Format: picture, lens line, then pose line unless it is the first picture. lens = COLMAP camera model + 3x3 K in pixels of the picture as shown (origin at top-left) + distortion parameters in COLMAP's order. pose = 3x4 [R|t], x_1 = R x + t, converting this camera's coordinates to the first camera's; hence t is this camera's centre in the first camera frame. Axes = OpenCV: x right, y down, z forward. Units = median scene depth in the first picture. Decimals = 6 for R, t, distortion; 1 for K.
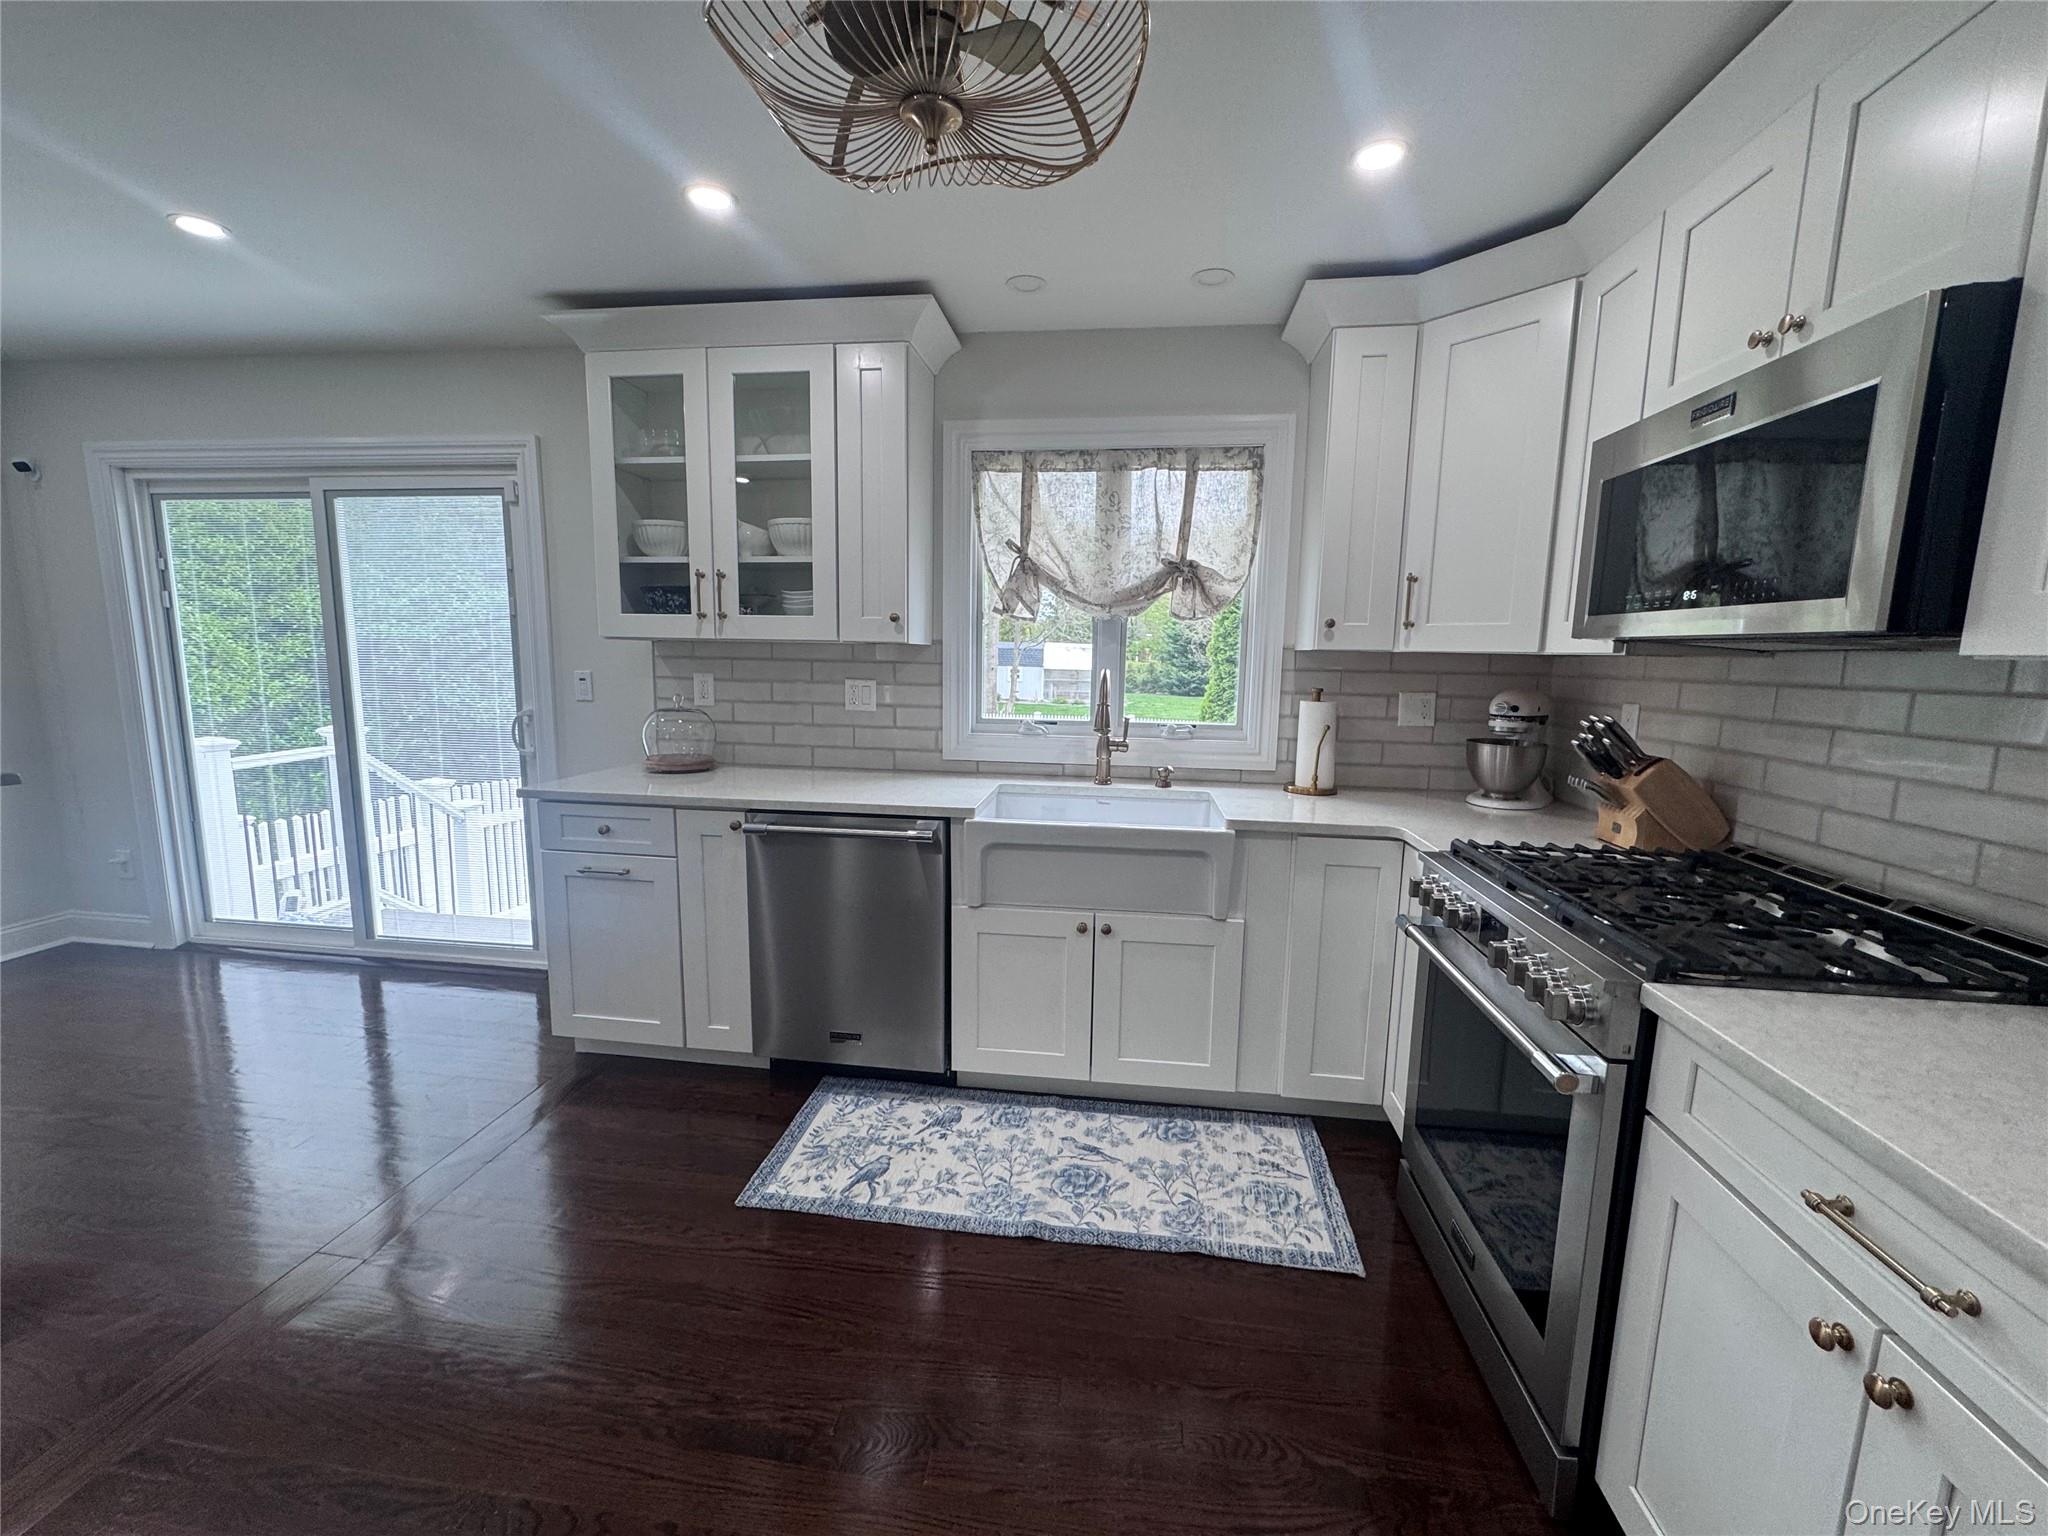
lens RADIAL K [[817.2, 0, 1026.9], [0, 817.2, 767.2], [0, 0, 1]] dist [-0.002320, -0.000002]
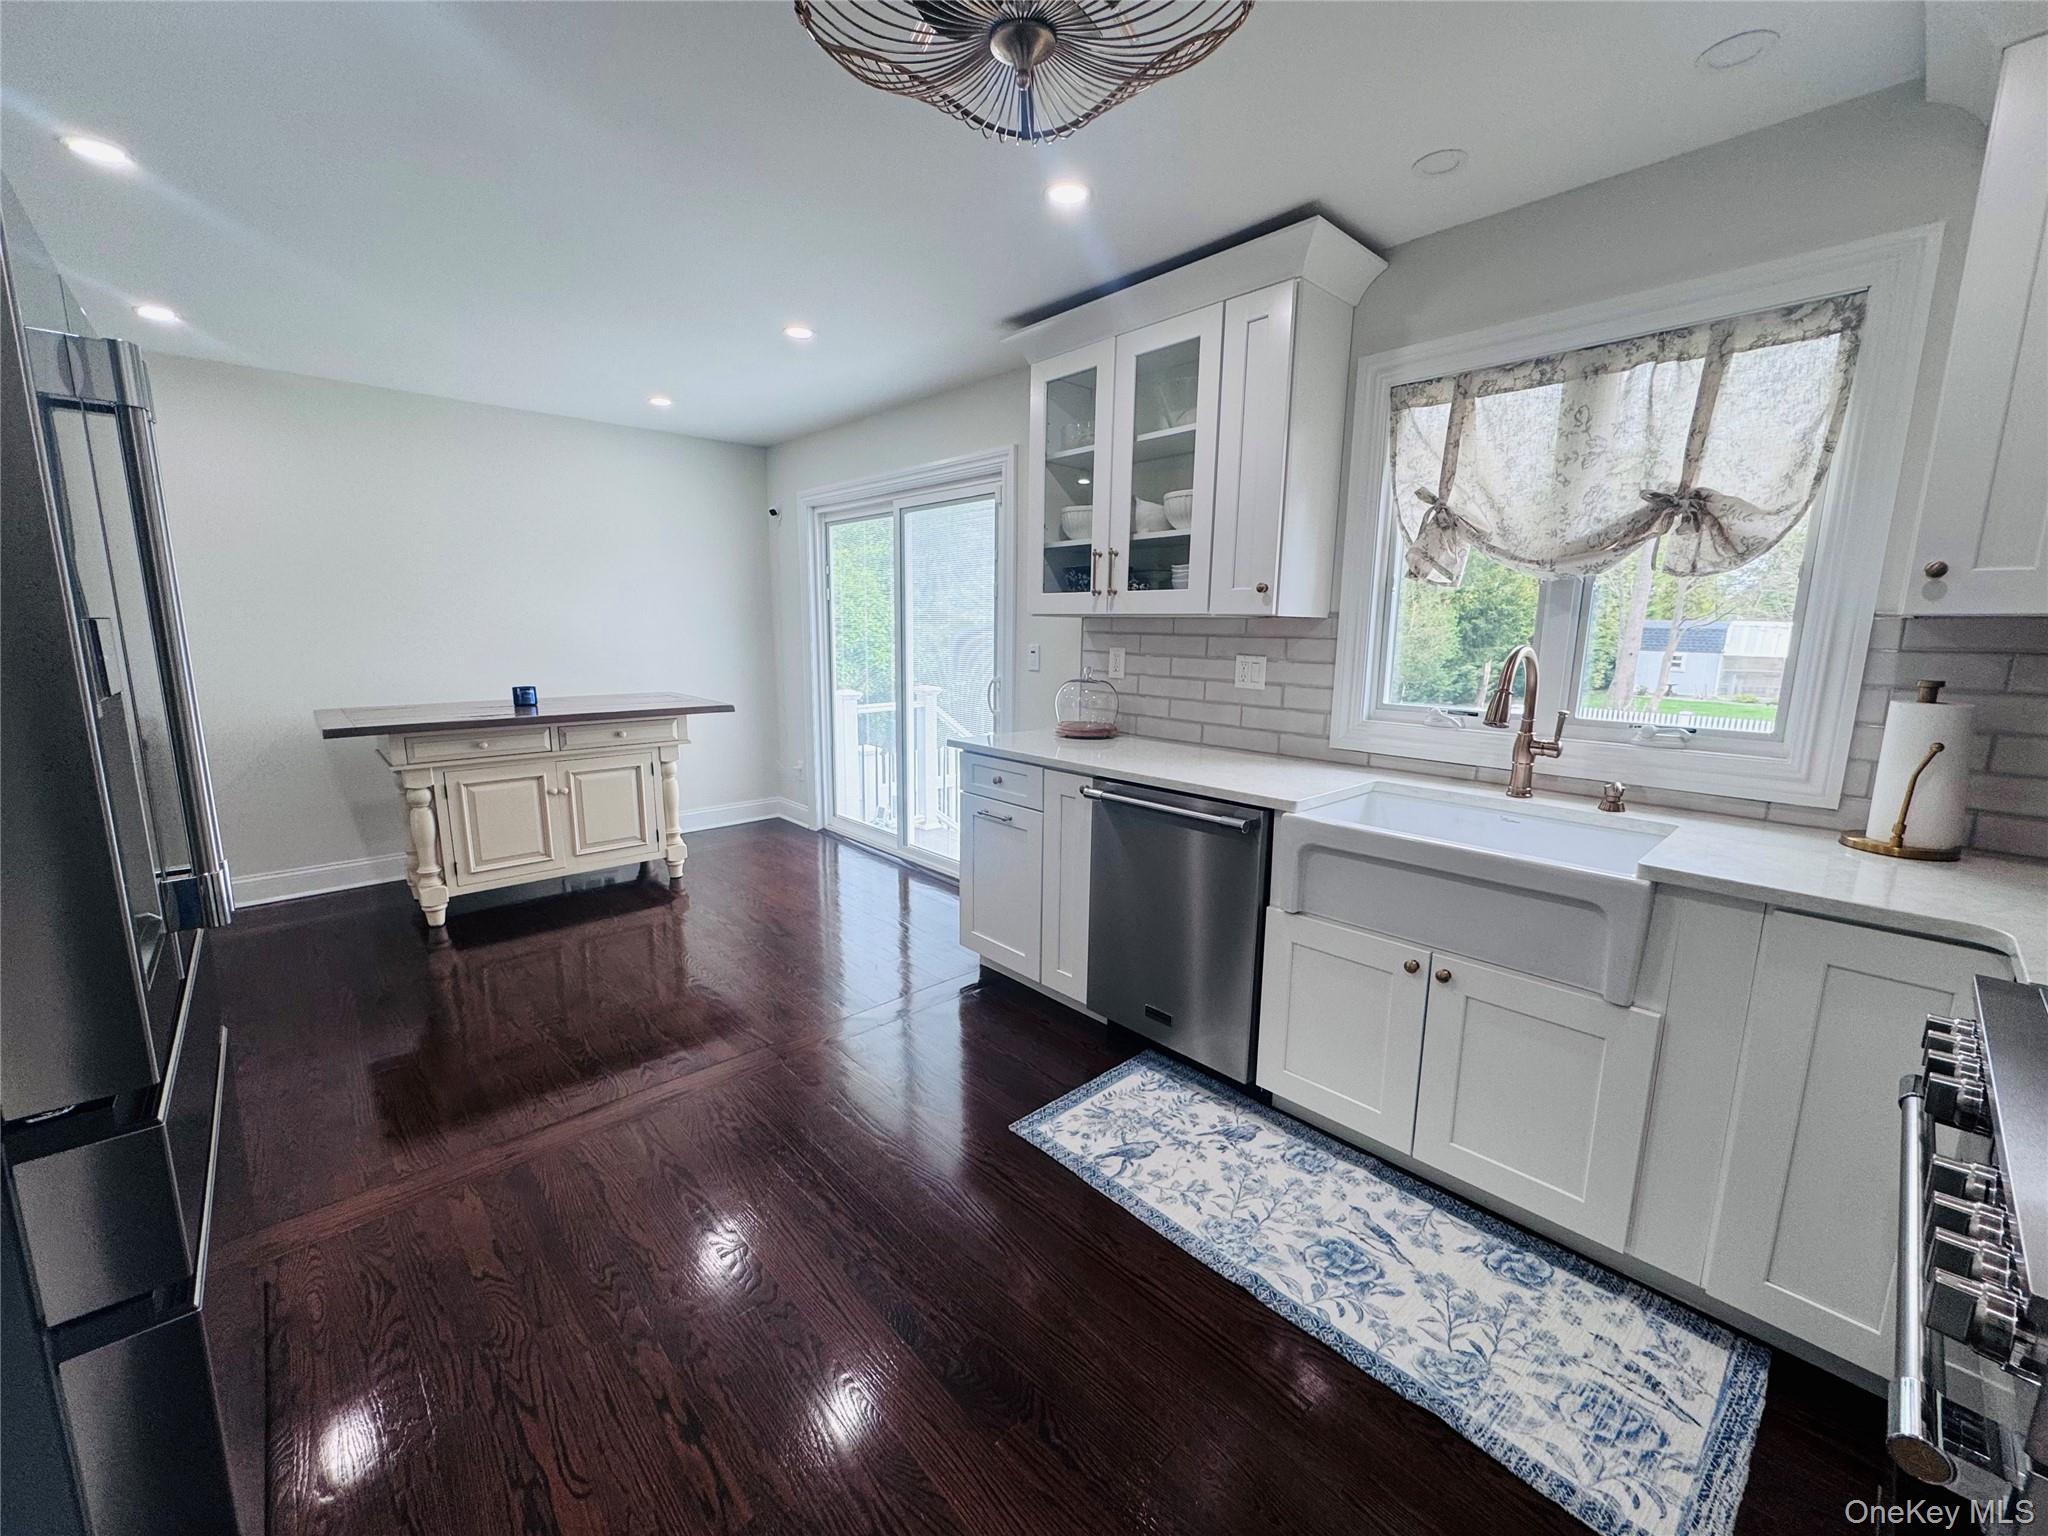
lens RADIAL K [[819.2, 0, 1024.0], [0, 819.2, 768.0], [0, 0, 1]] dist [-0.000717, 0.000073]
pose [[0.767508, 0.102431, -0.632803, 0.238050], [-0.088472, 0.994630, 0.053693, -0.006520], [0.634905, 0.014776, 0.772449, 0.117555]]
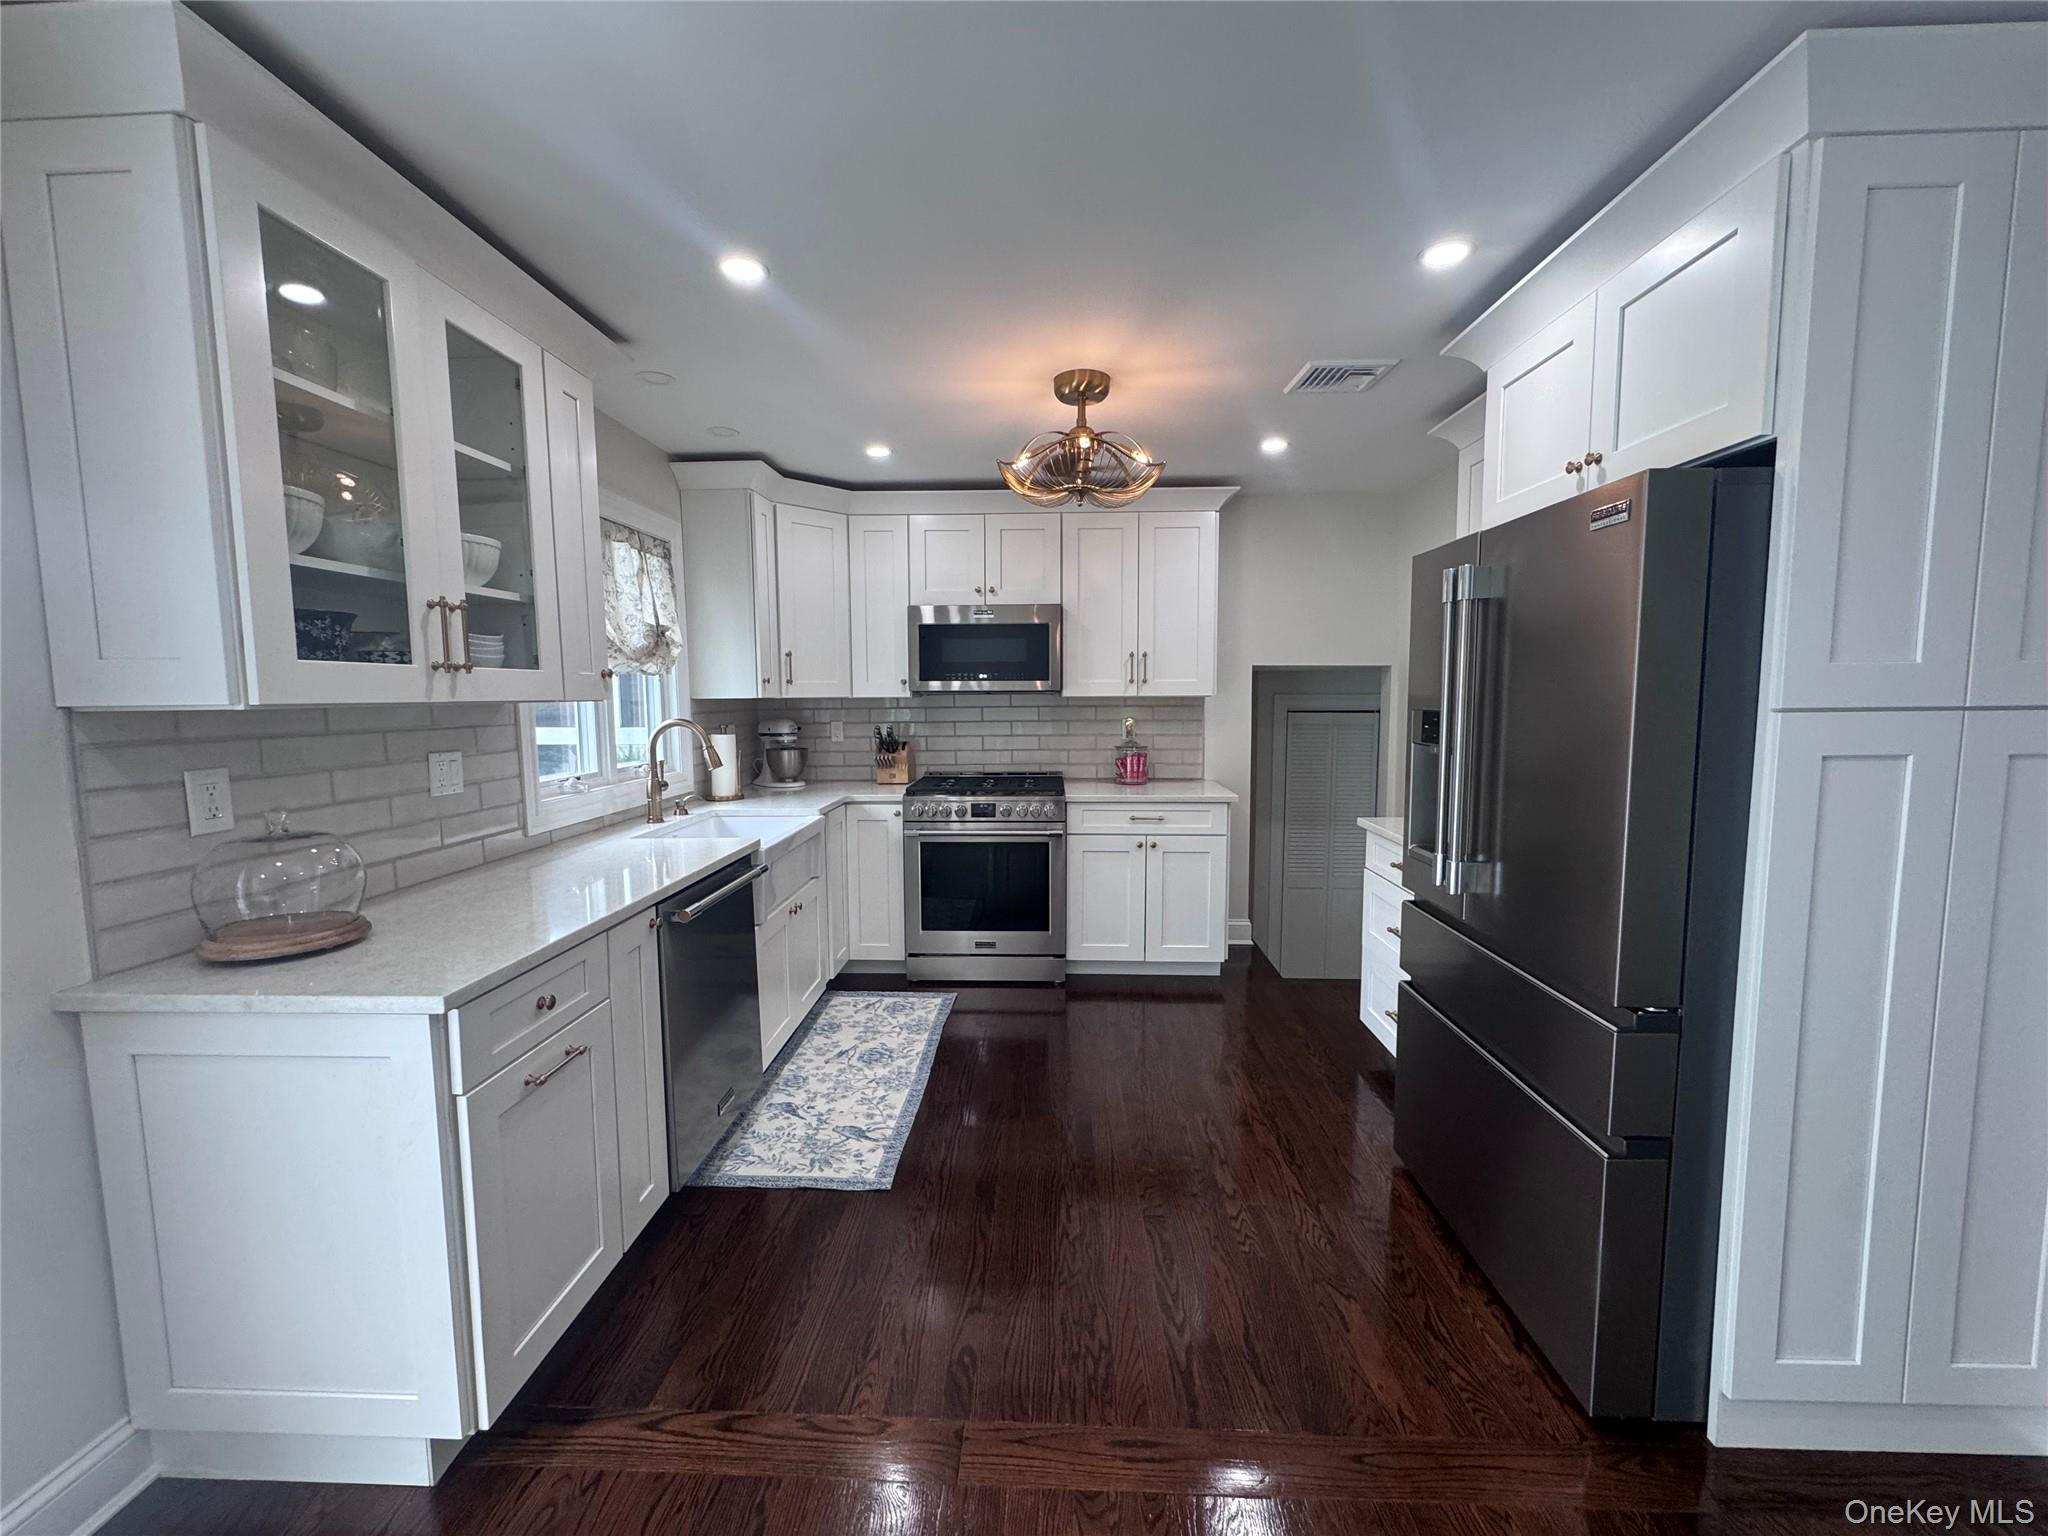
lens RADIAL K [[813.1, 0, 1023.0], [0, 813.1, 766.6], [0, 0, 1]] dist [-0.003268, -0.000192]
pose [[-0.093141, -0.107712, 0.989809, -1.116386], [0.143232, 0.982341, 0.120378, -0.124019], [-0.985297, 0.152984, -0.076068, 0.627017]]
